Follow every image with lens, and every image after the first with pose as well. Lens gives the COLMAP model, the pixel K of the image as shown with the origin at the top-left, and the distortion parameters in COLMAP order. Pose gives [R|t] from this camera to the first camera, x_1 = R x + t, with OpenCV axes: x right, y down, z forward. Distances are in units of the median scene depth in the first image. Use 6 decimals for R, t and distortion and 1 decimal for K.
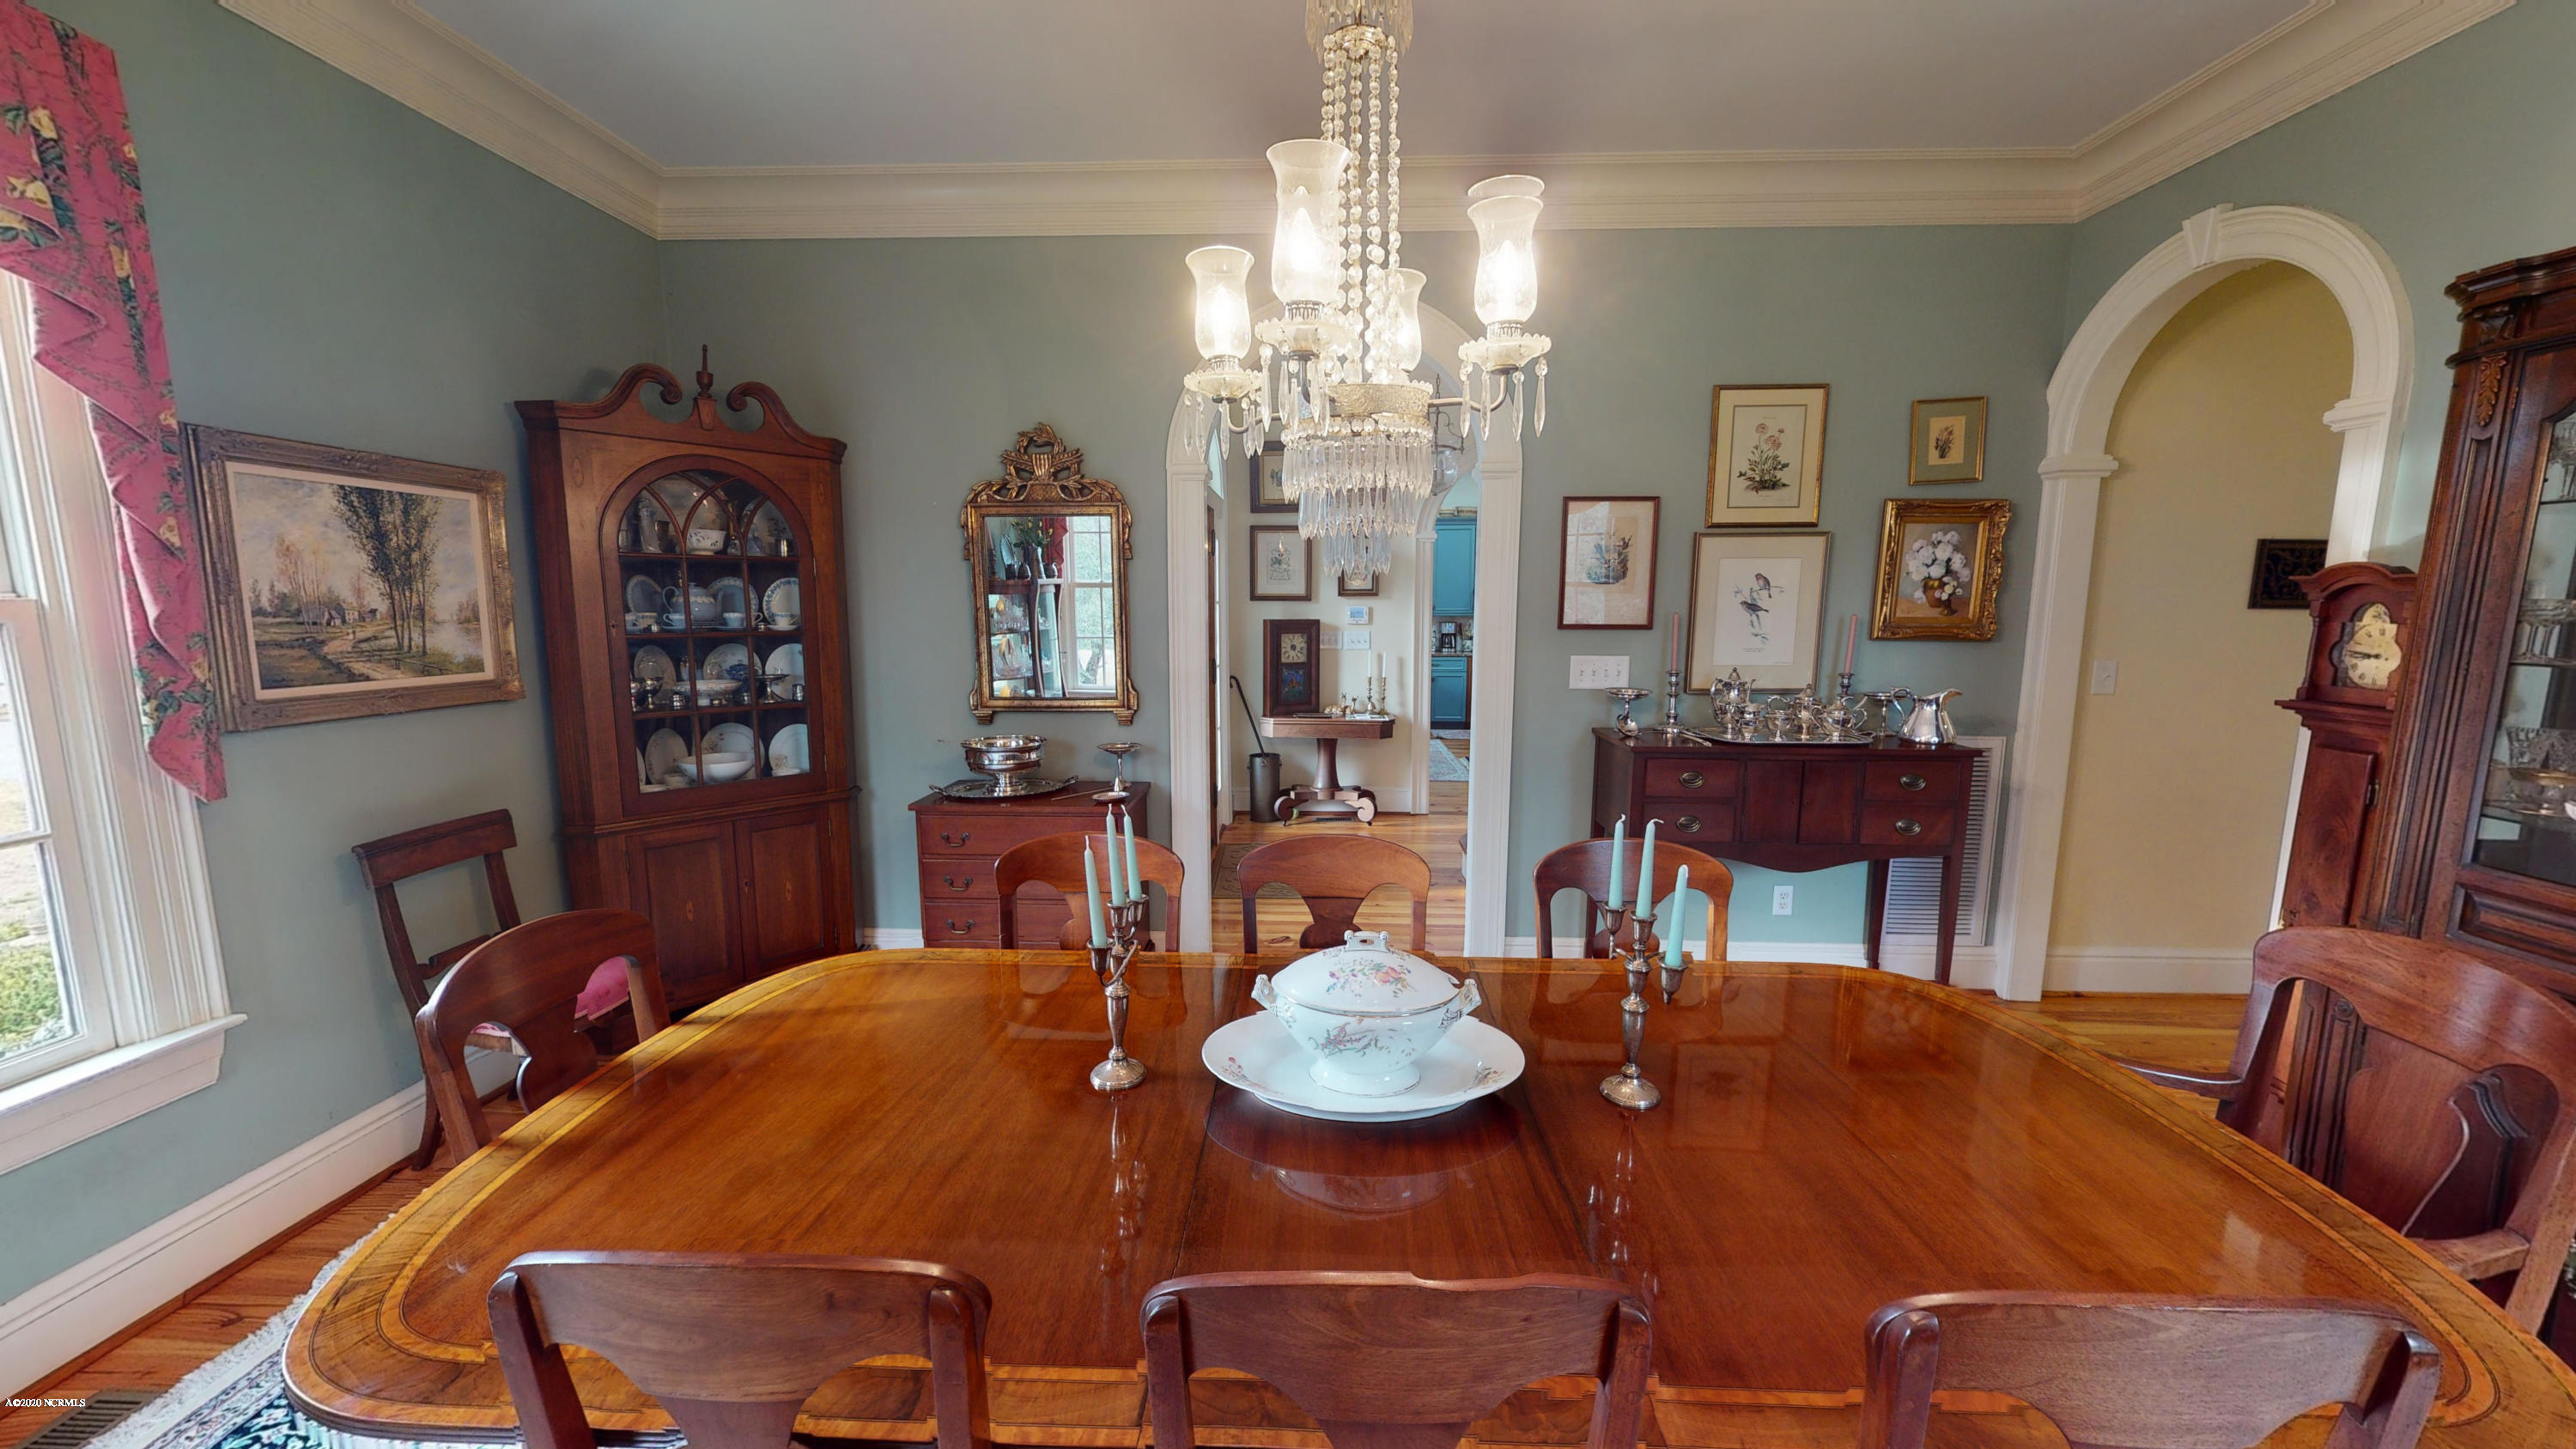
lens RADIAL K [[943.1, 0, 1289.0], [0, 943.1, 726.6], [0, 0, 1]] dist [0.004573, -0.001119]
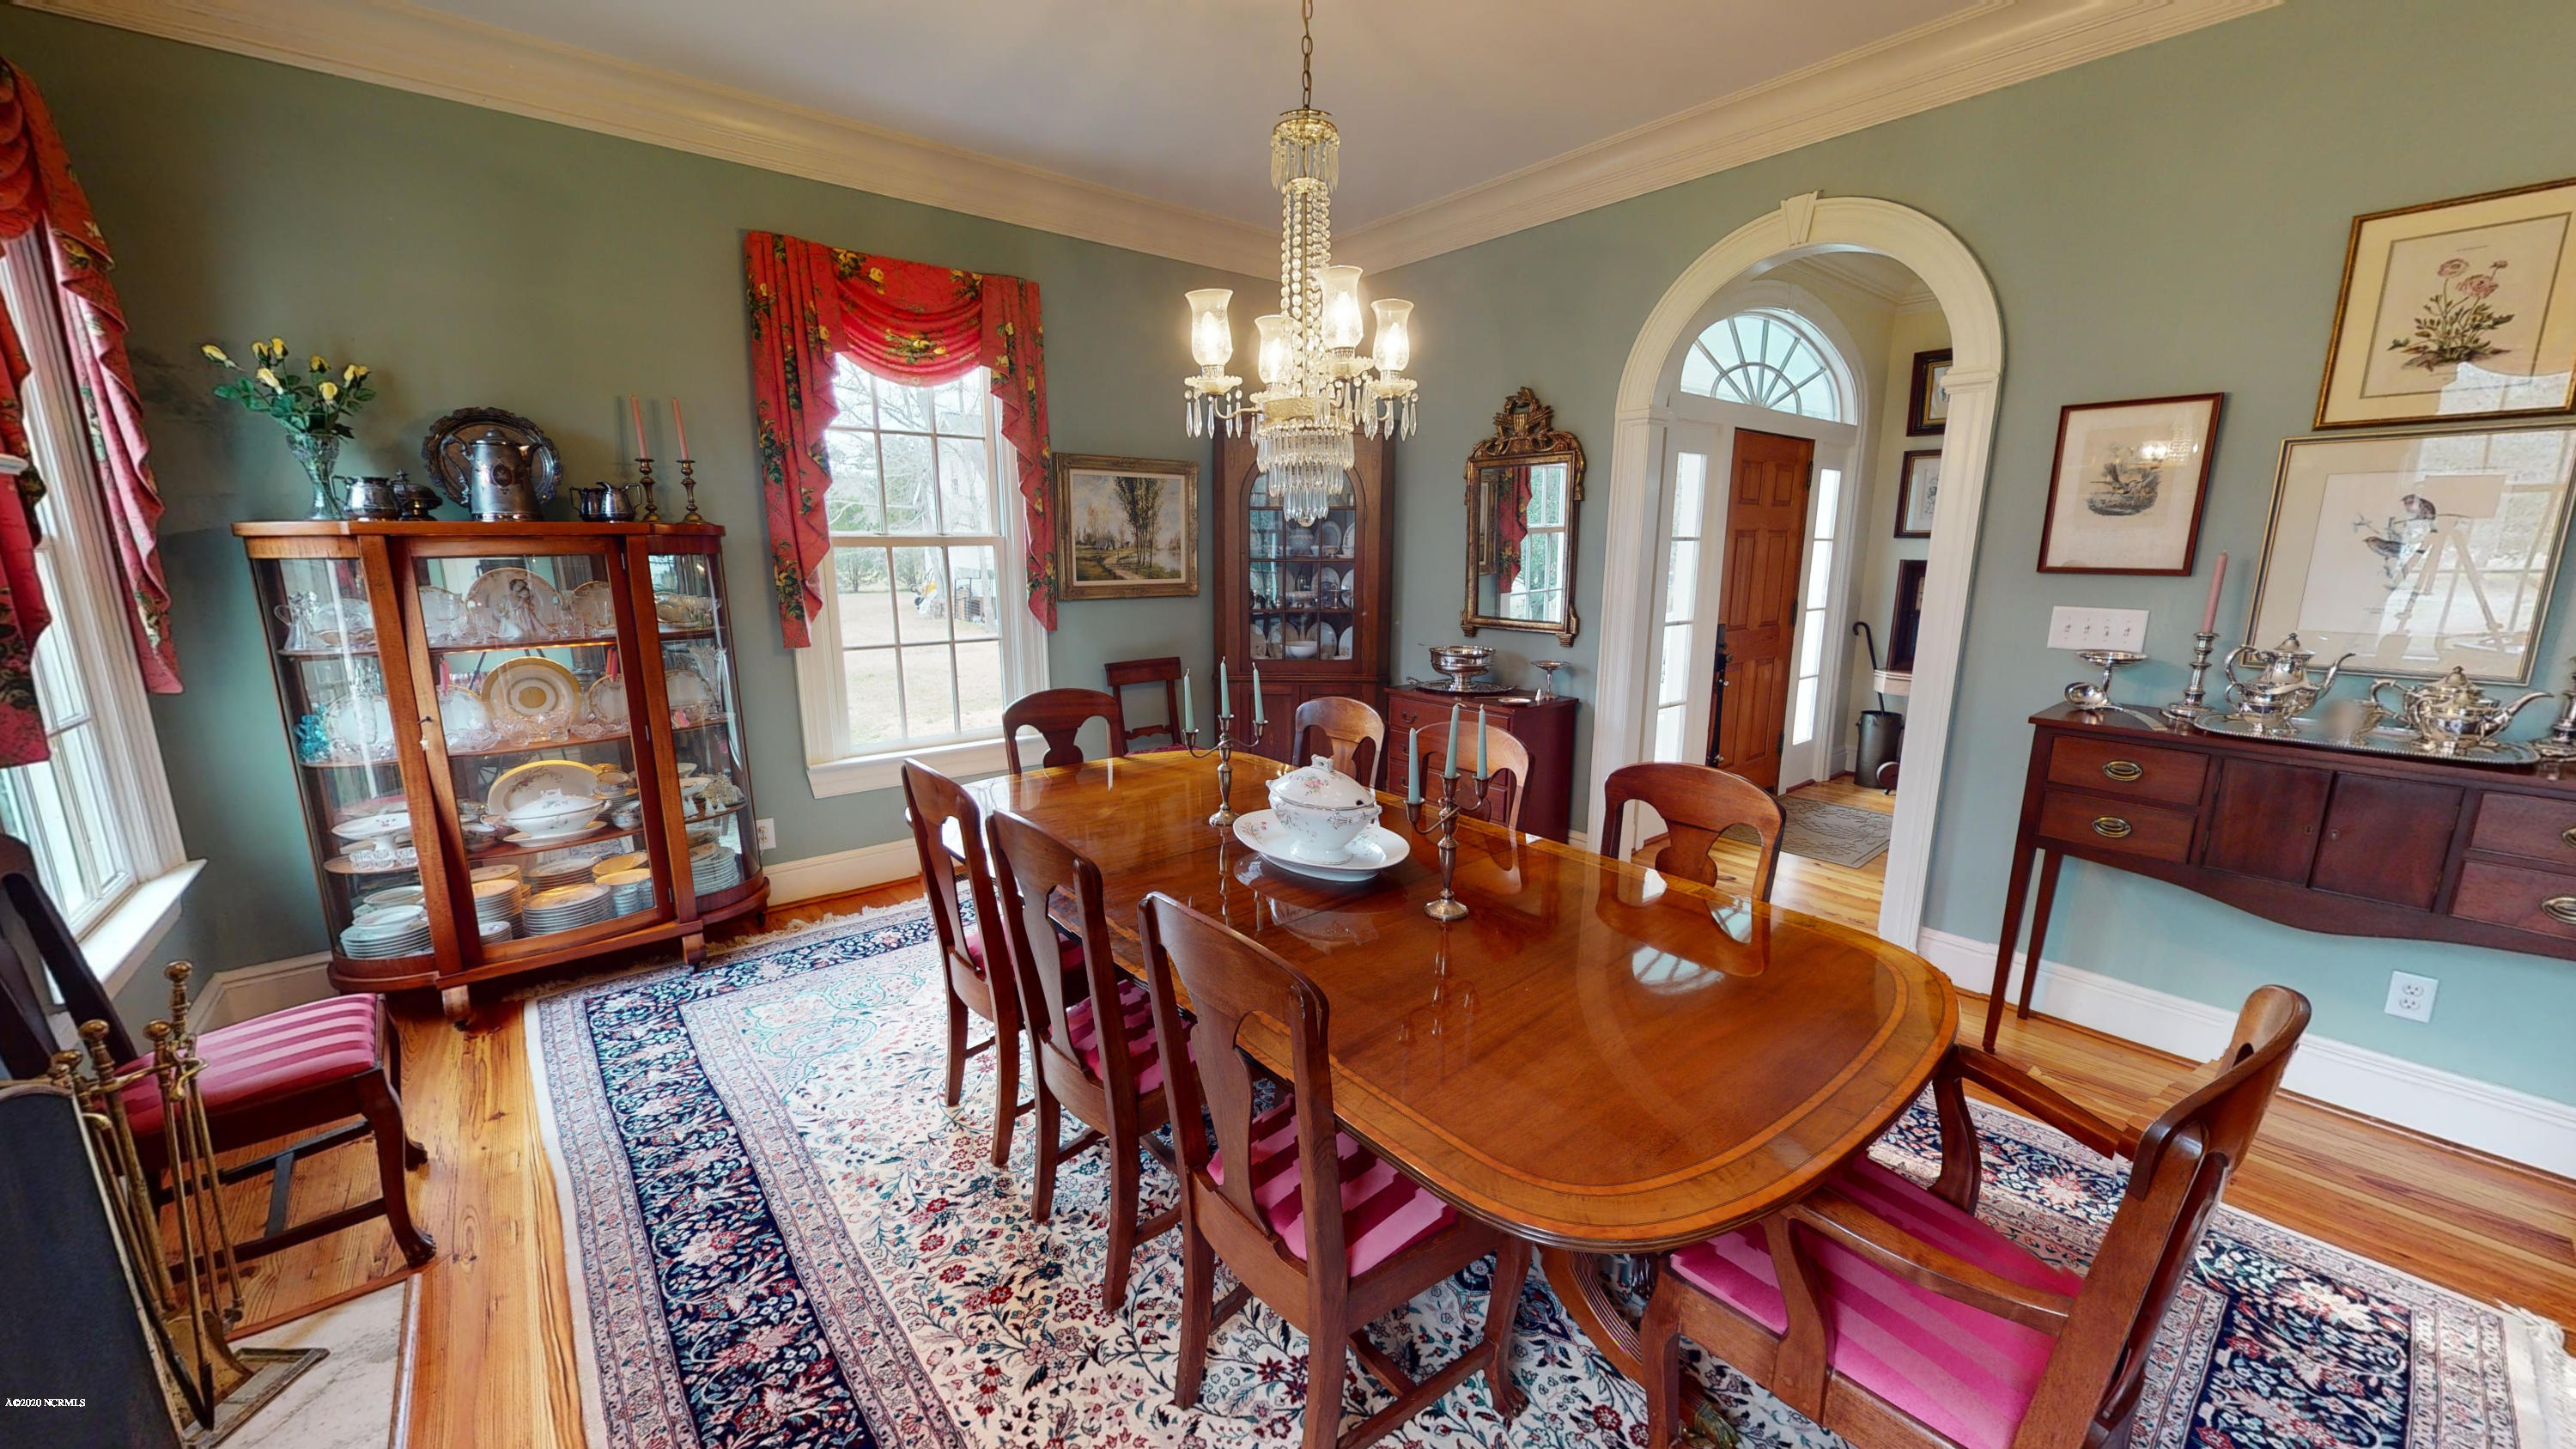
lens RADIAL K [[943.1, 0, 1295.6], [0, 943.1, 724.5], [0, 0, 1]] dist [0.004573, -0.001119]
pose [[0.667967, 0.144543, -0.730018, 0.588646], [-0.099543, 0.989495, 0.104838, 0.005625], [0.737503, 0.002640, 0.675339, -0.025121]]
